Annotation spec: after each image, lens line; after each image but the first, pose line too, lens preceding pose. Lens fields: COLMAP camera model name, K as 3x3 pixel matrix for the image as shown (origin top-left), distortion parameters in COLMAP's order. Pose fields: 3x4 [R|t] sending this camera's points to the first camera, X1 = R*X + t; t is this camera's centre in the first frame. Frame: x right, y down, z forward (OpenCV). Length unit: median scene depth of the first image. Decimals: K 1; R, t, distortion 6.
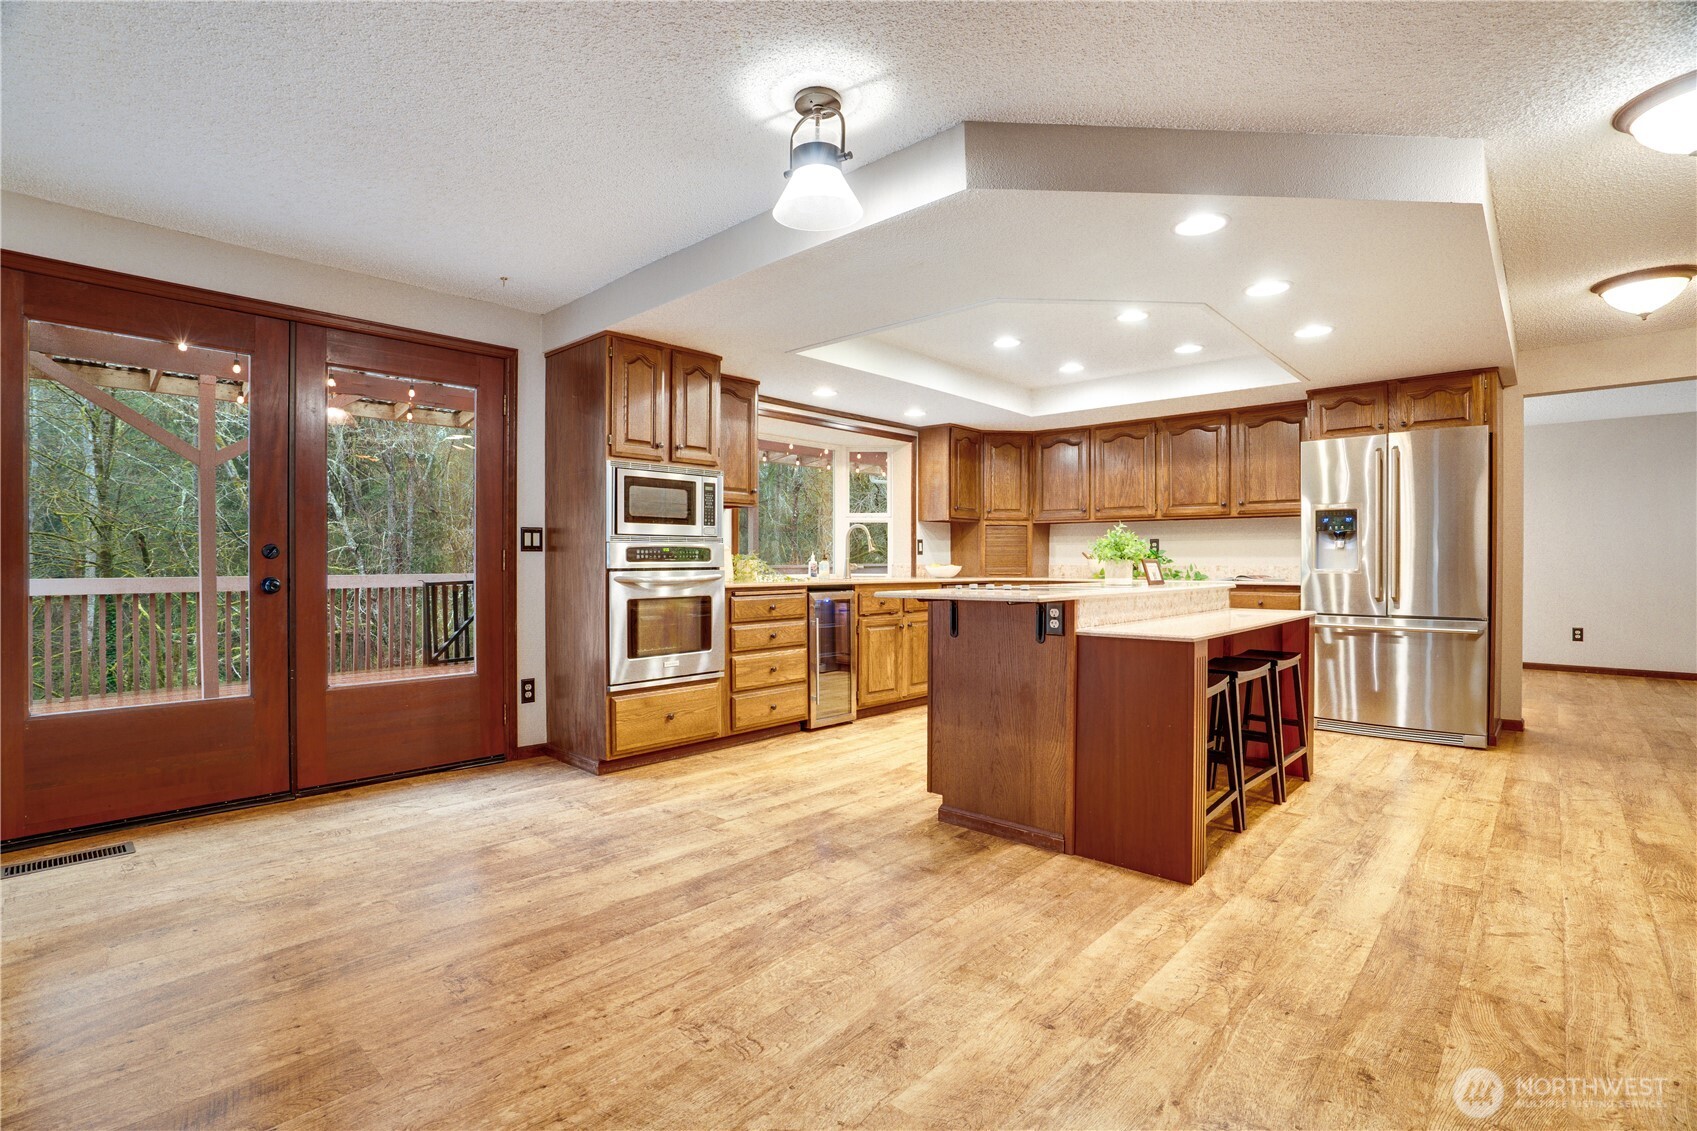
lens RADIAL K [[790.0, 0, 839.9], [0, 790.0, 564.0], [0, 0, 1]] dist [-0.063532, 0.027025]
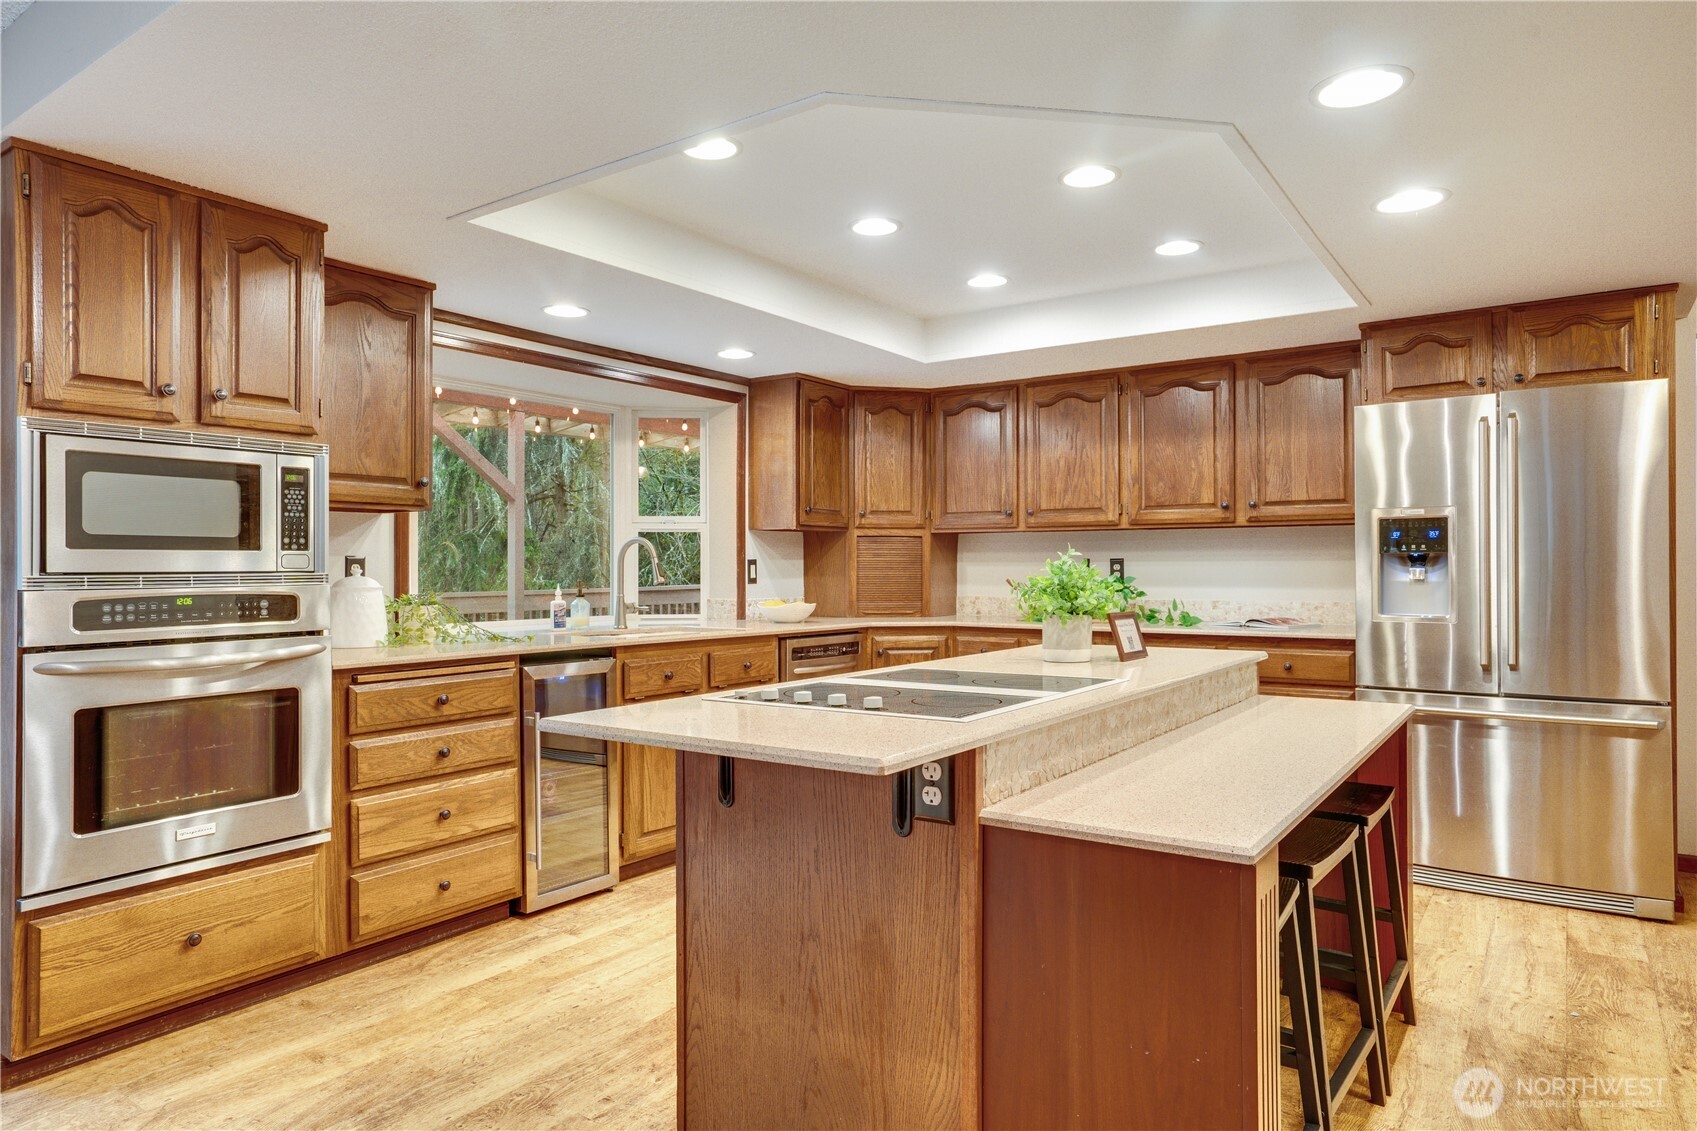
lens RADIAL K [[1029.5, 0, 838.2], [0, 1029.5, 560.5], [0, 0, 1]] dist [-0.030149, 0.039759]
pose [[0.991397, -0.002807, 0.130856, 0.094940], [0.004185, 0.999939, -0.010257, -0.032795], [-0.130820, 0.010717, 0.991348, 0.282872]]
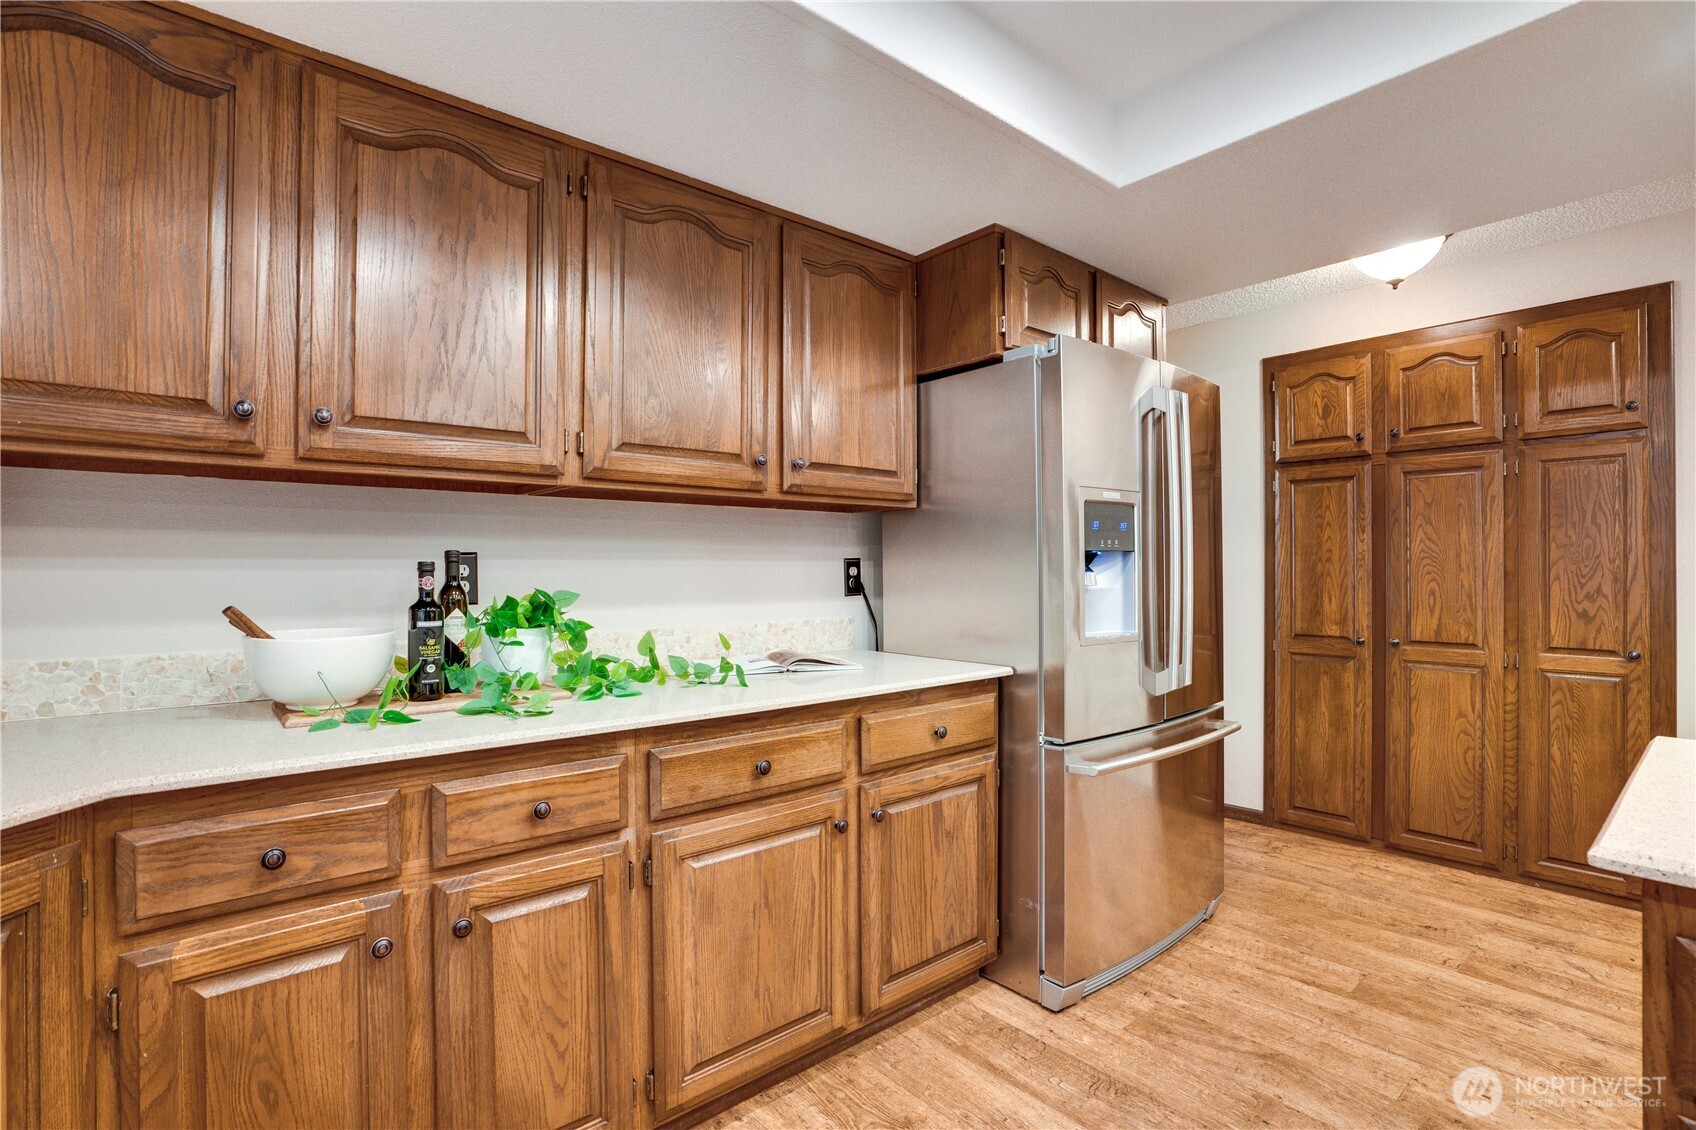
lens RADIAL K [[789.5, 0, 839.4], [0, 789.5, 563.5], [0, 0, 1]] dist [-0.063532, 0.027025]
pose [[0.122301, 0.005924, 0.992475, 0.183479], [0.007134, 0.999951, -0.006847, -0.035569], [-0.992467, 0.007917, 0.122253, 1.198475]]
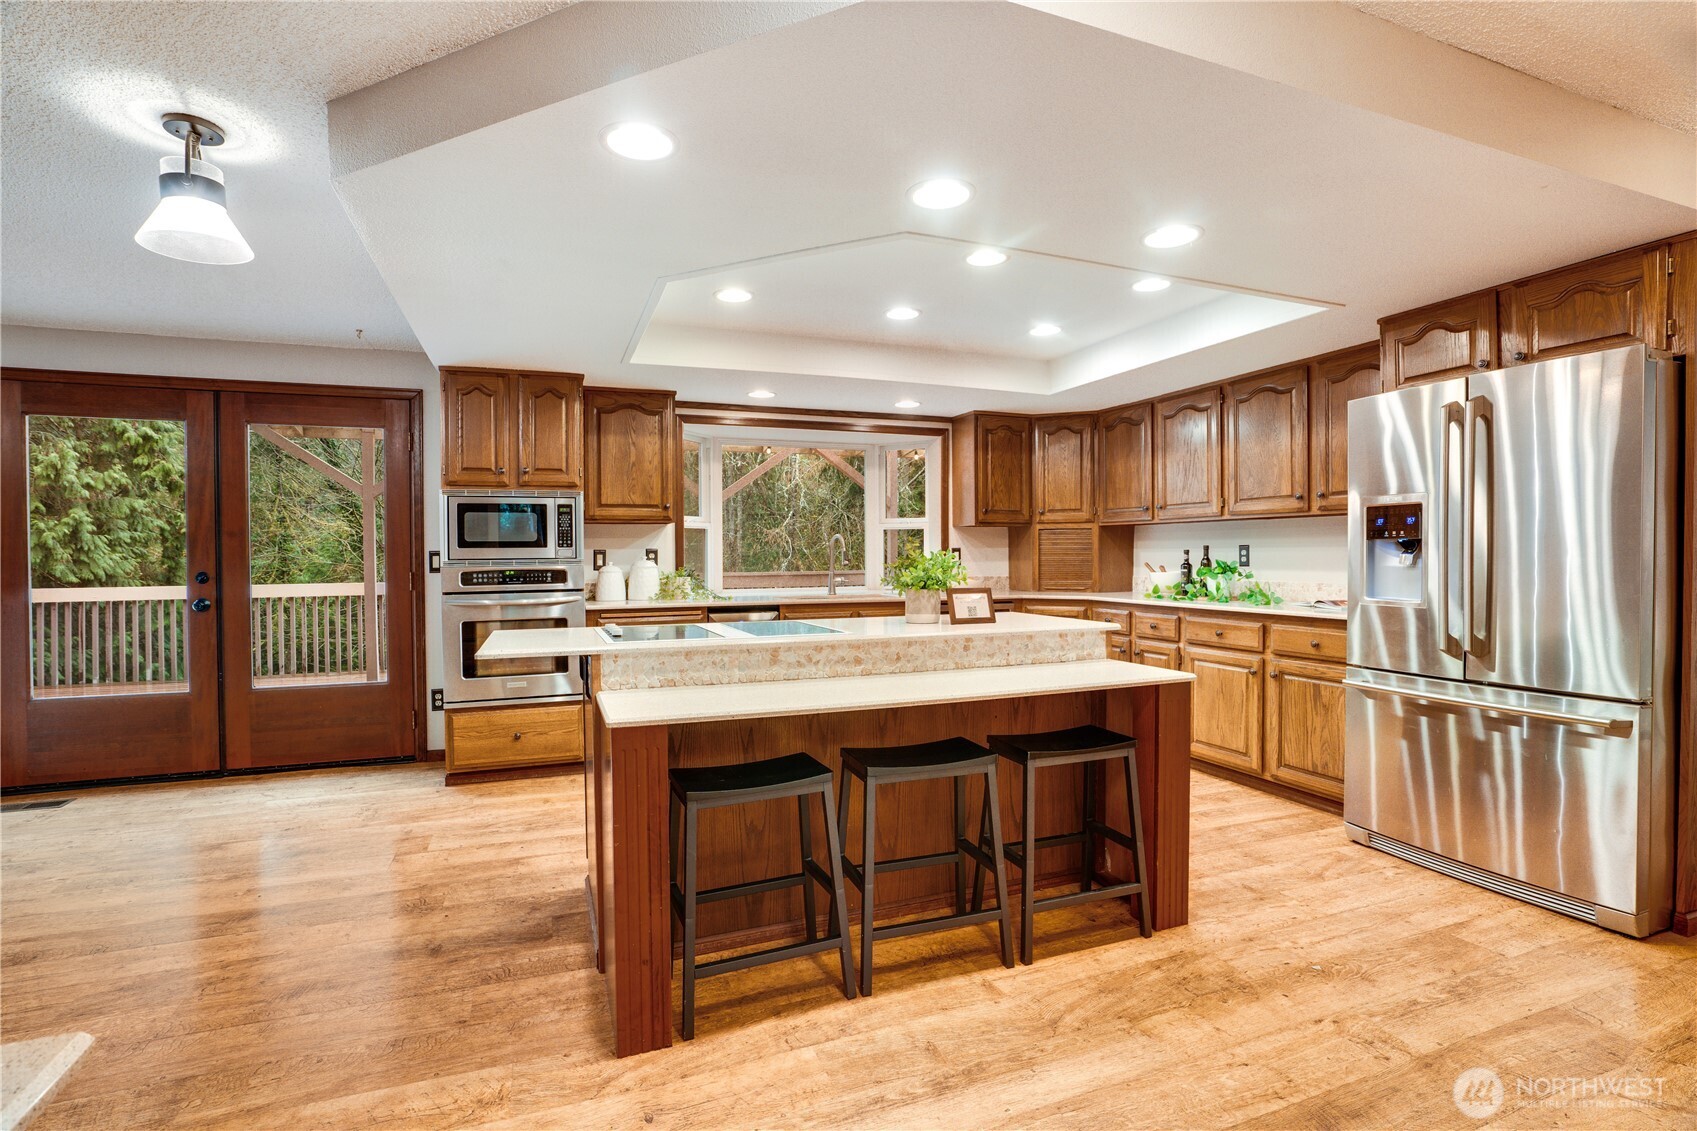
lens RADIAL K [[790.0, 0, 839.9], [0, 790.0, 564.0], [0, 0, 1]] dist [-0.063532, 0.027025]
pose [[0.896418, -0.001620, -0.443206, 0.562419], [0.006237, 0.999940, 0.008961, -0.033212], [0.443165, -0.010797, 0.896375, 0.259334]]
